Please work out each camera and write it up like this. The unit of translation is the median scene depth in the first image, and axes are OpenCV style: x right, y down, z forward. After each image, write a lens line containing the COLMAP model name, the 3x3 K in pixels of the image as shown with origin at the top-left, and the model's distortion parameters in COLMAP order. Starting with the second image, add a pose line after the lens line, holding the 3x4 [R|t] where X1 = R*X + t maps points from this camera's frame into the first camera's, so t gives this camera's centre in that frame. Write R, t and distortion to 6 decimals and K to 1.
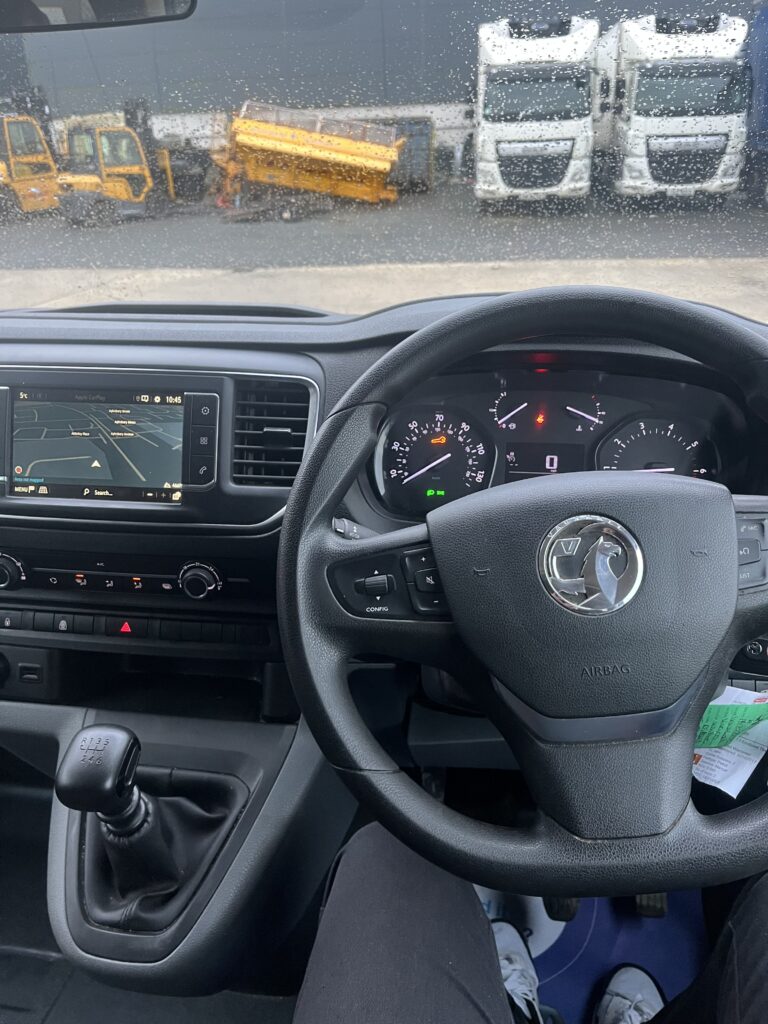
lens RADIAL K [[782.7, 0, 386.8], [0, 782.7, 511.1], [0, 0, 1]] dist [0.044121, -0.061867]
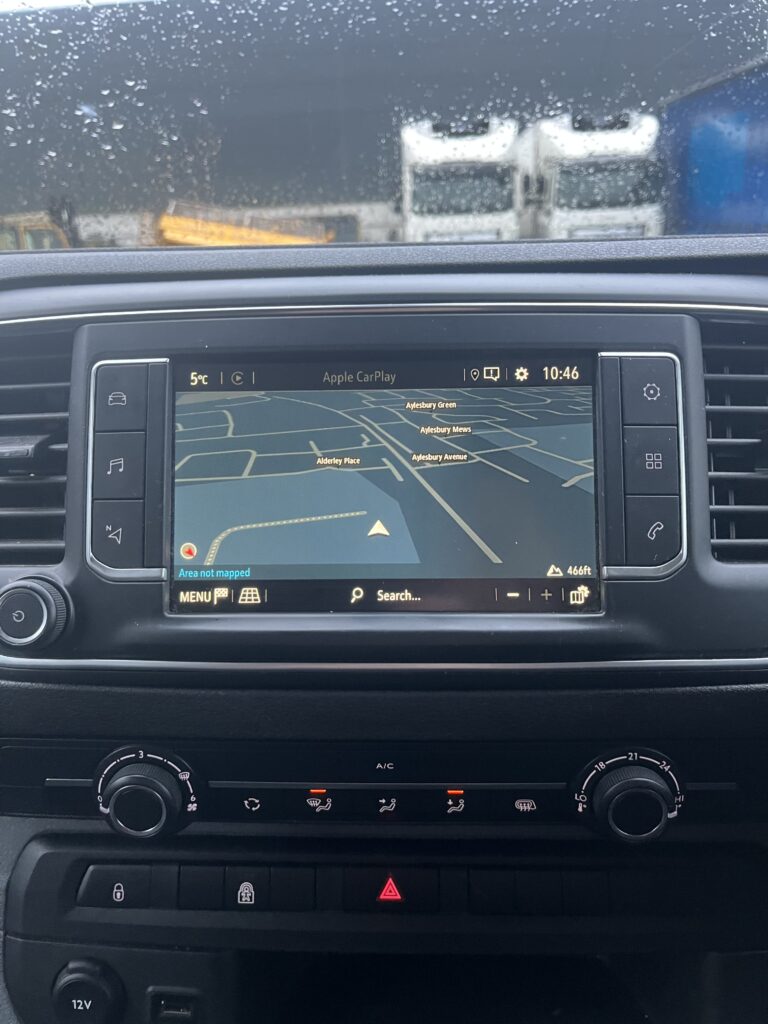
lens RADIAL K [[782.7, 0, 377.9], [0, 782.7, 514.7], [0, 0, 1]] dist [0.044121, -0.061867]
pose [[0.995941, -0.038230, 0.081483, -0.393172], [0.046682, 0.993431, -0.104479, -0.022428], [-0.076953, 0.107859, 0.991183, 0.561301]]
